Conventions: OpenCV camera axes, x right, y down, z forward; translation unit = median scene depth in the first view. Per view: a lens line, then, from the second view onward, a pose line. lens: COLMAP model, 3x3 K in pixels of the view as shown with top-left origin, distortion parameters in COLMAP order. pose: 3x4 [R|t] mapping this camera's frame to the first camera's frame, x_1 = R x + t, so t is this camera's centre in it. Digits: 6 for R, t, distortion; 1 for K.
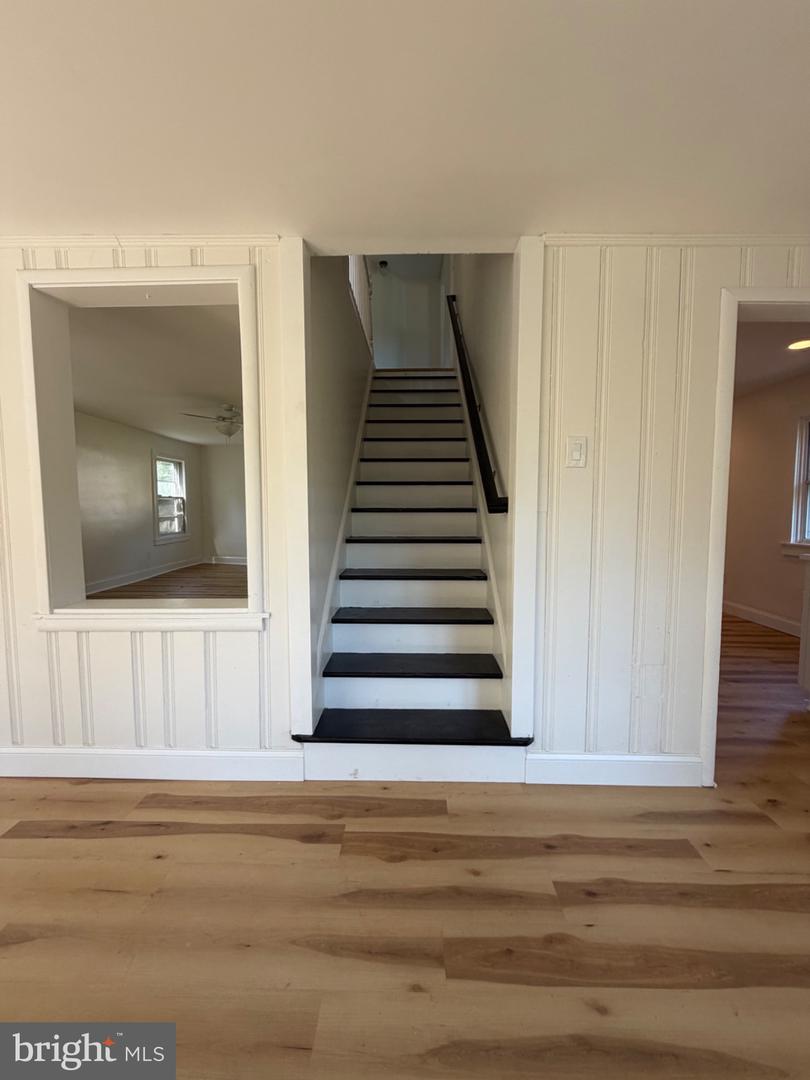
lens RADIAL K [[424.8, 0, 405.0], [0, 424.8, 540.0], [0, 0, 1]] dist [-0.001292, -0.000117]
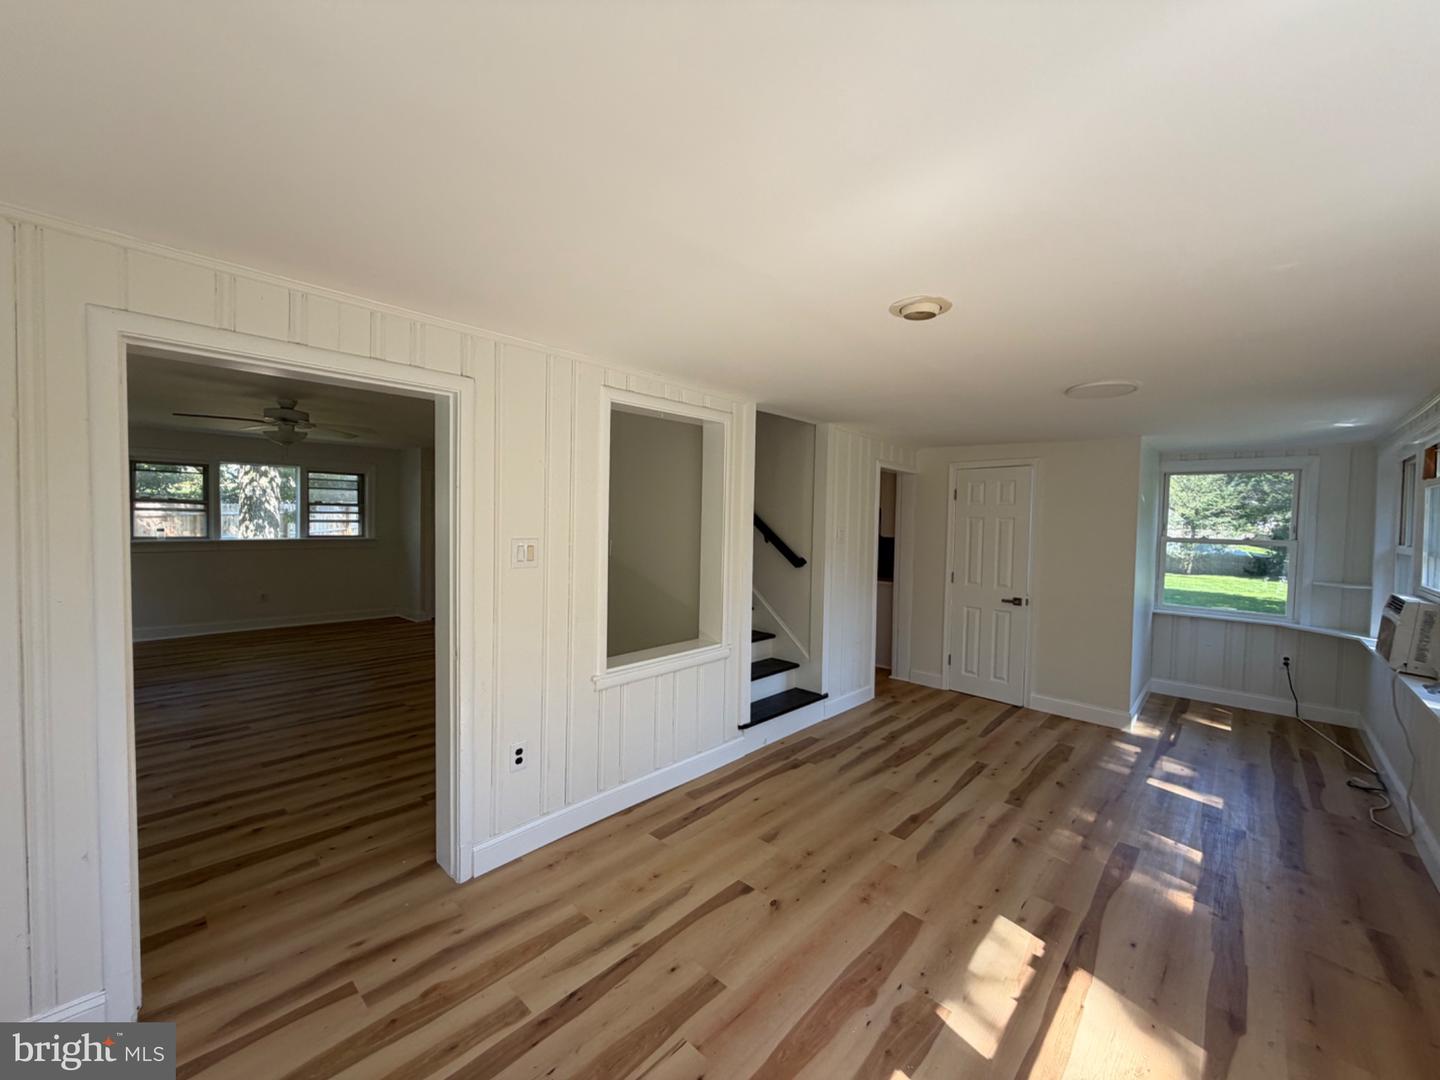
lens RADIAL K [[572.6, 0, 716.3], [0, 572.6, 538.4], [0, 0, 1]] dist [0.001285, -0.000250]
pose [[0.665383, -0.009569, 0.746441, -1.823737], [0.031059, 0.999407, -0.014874, -0.165143], [-0.745856, 0.033080, 0.665286, -0.282458]]
